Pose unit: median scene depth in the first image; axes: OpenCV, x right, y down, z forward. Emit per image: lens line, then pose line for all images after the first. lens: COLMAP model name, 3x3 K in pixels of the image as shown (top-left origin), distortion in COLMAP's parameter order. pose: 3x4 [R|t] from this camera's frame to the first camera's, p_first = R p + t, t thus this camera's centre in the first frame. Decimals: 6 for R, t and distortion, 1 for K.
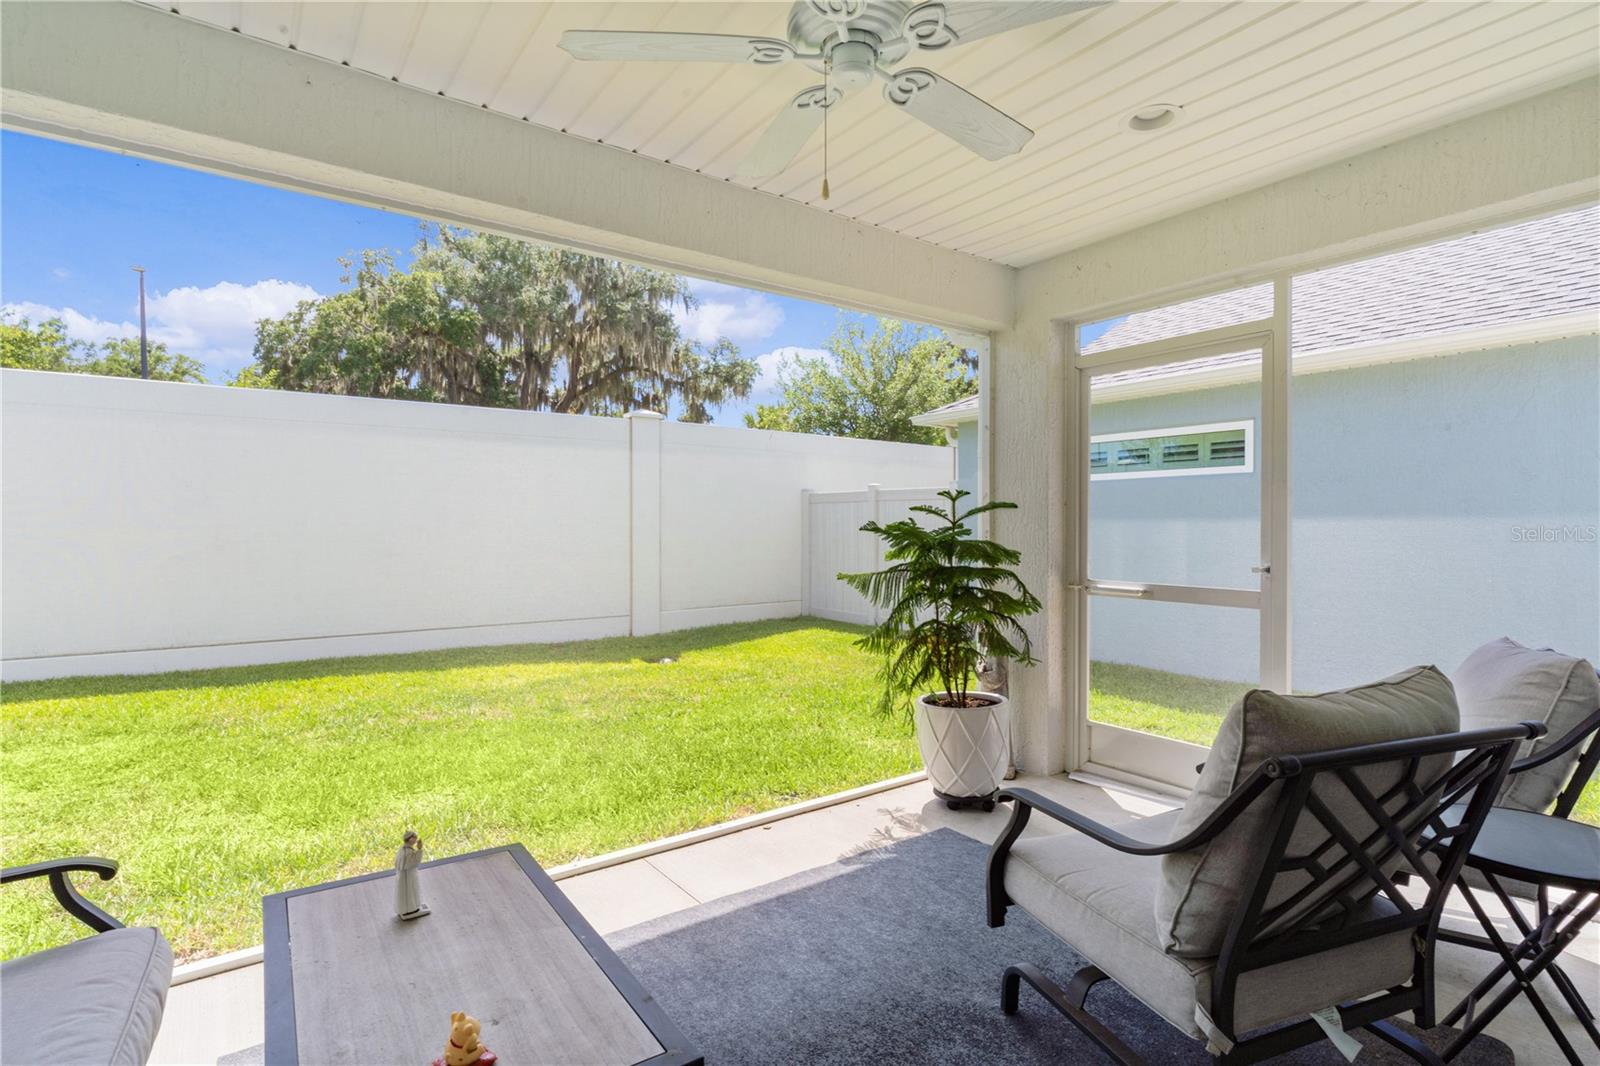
lens RADIAL K [[777.0, 0, 805.0], [0, 777.0, 530.3], [0, 0, 1]] dist [0.003564, -0.001017]
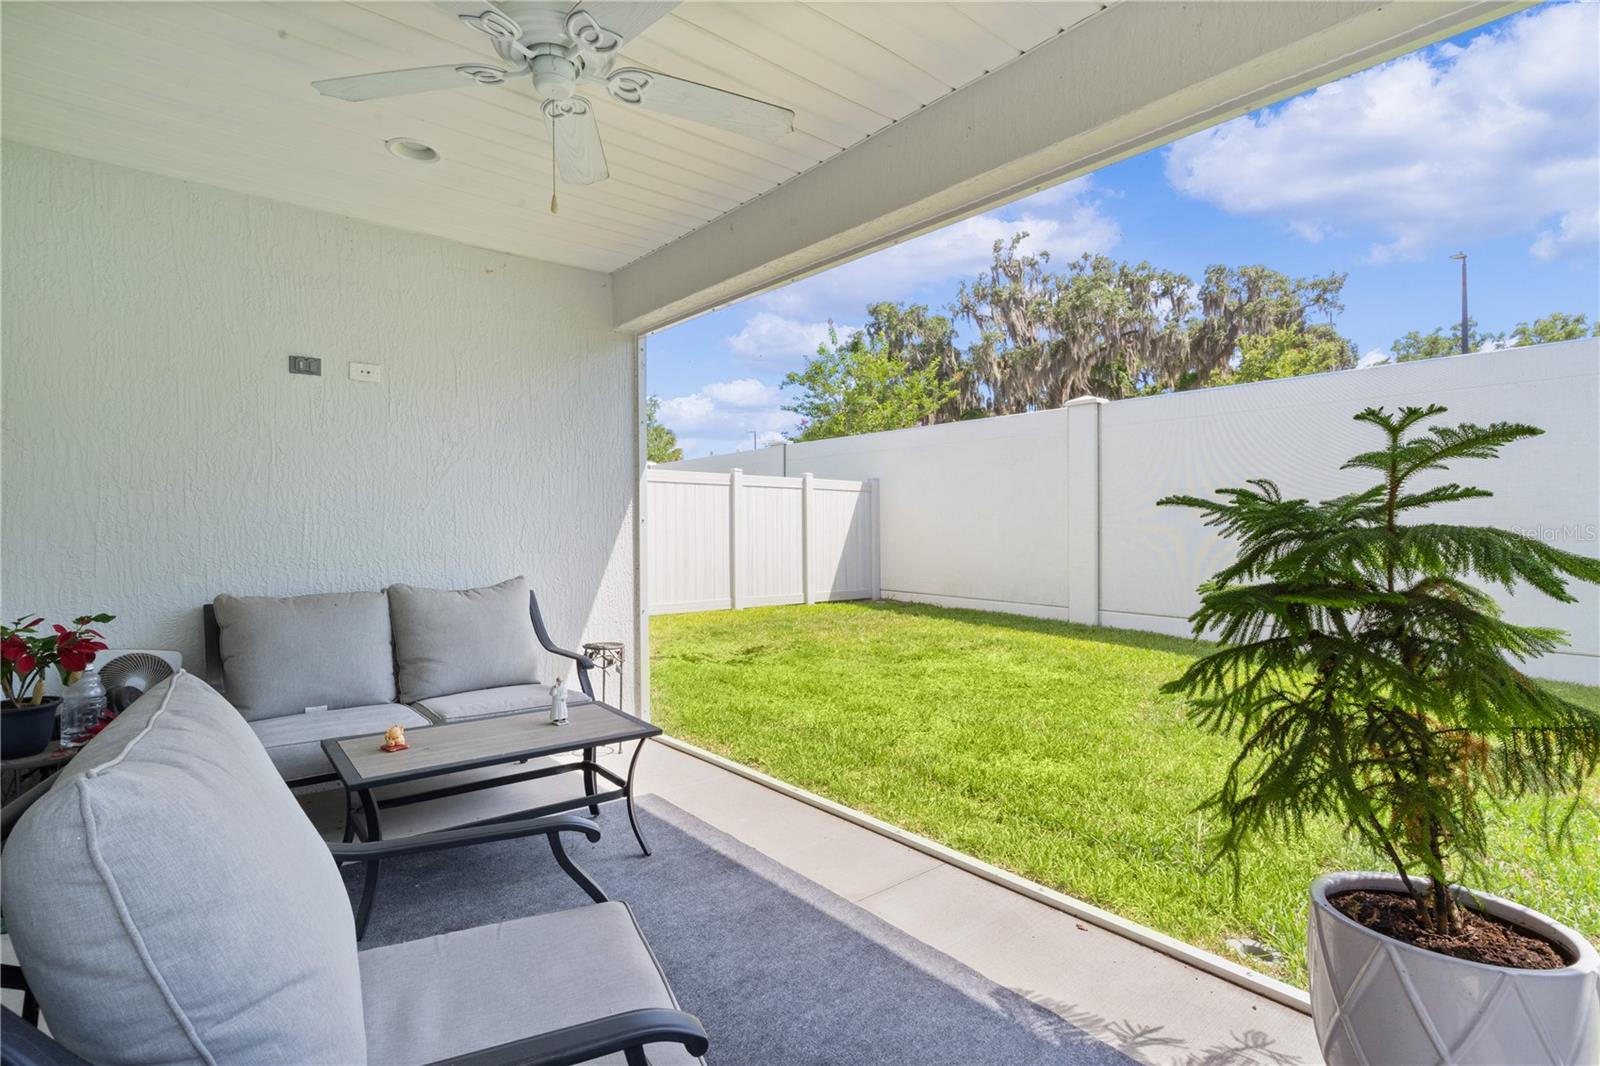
lens RADIAL K [[777.0, 0, 800.9], [0, 777.0, 528.5], [0, 0, 1]] dist [0.003564, -0.001017]
pose [[0.067213, 0.009658, -0.997692, 0.670234], [-0.002511, 0.999952, 0.009510, 0.011538], [0.997736, 0.001866, 0.067234, 0.725643]]
